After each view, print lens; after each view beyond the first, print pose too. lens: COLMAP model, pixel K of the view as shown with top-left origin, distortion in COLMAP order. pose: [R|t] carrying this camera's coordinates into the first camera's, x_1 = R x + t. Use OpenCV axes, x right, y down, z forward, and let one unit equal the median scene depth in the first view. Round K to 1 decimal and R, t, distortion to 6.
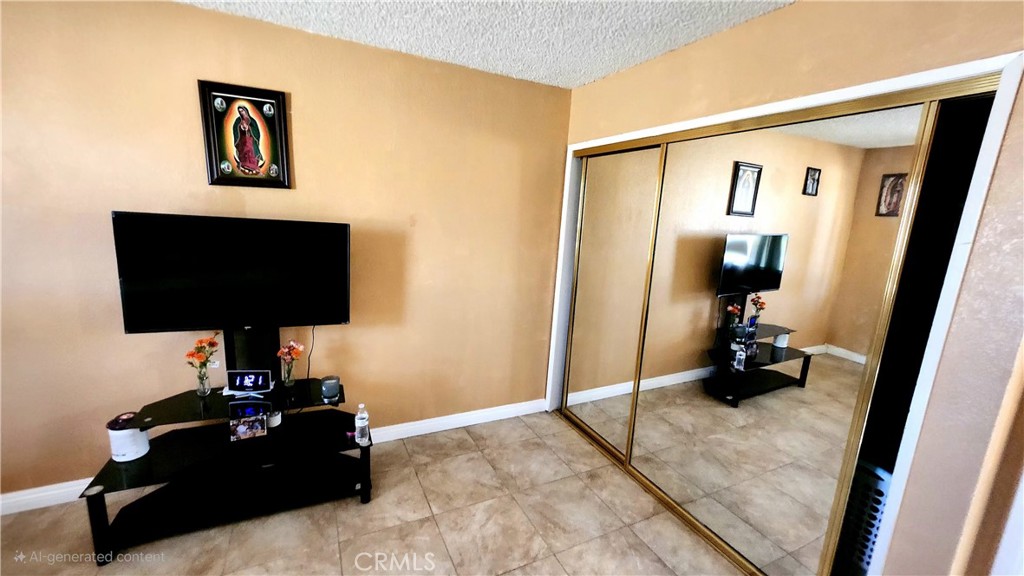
lens RADIAL K [[400.9, 0, 512.0], [0, 400.9, 288.0], [0, 0, 1]] dist [-0.000528, -0.000109]
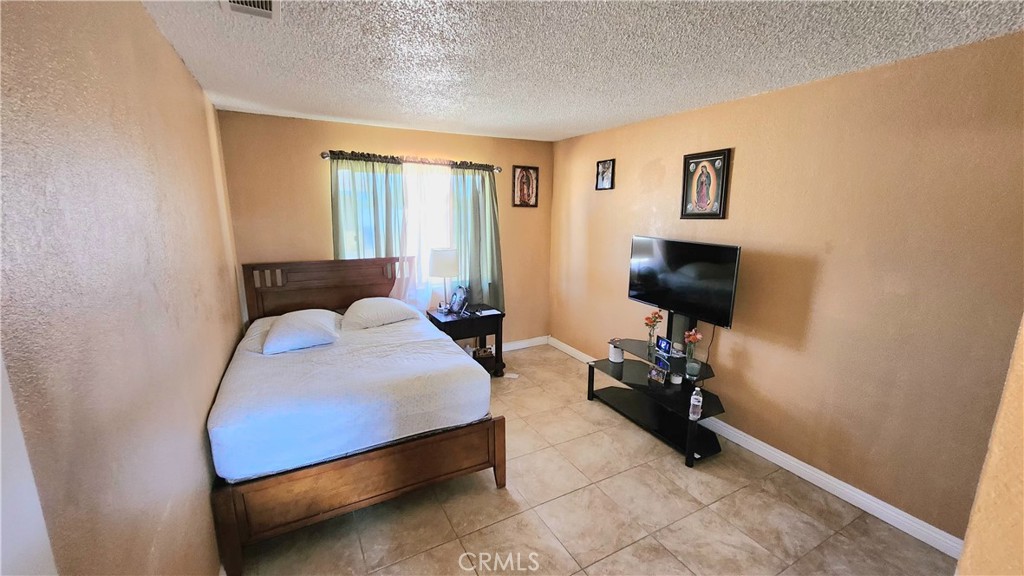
lens RADIAL K [[400.9, 0, 512.0], [0, 400.9, 288.0], [0, 0, 1]] dist [-0.000528, -0.000109]
pose [[0.050437, 0.137683, -0.989191, 0.797888], [-0.192651, 0.973192, 0.125633, -0.061106], [0.979970, 0.184232, 0.075610, 0.270413]]
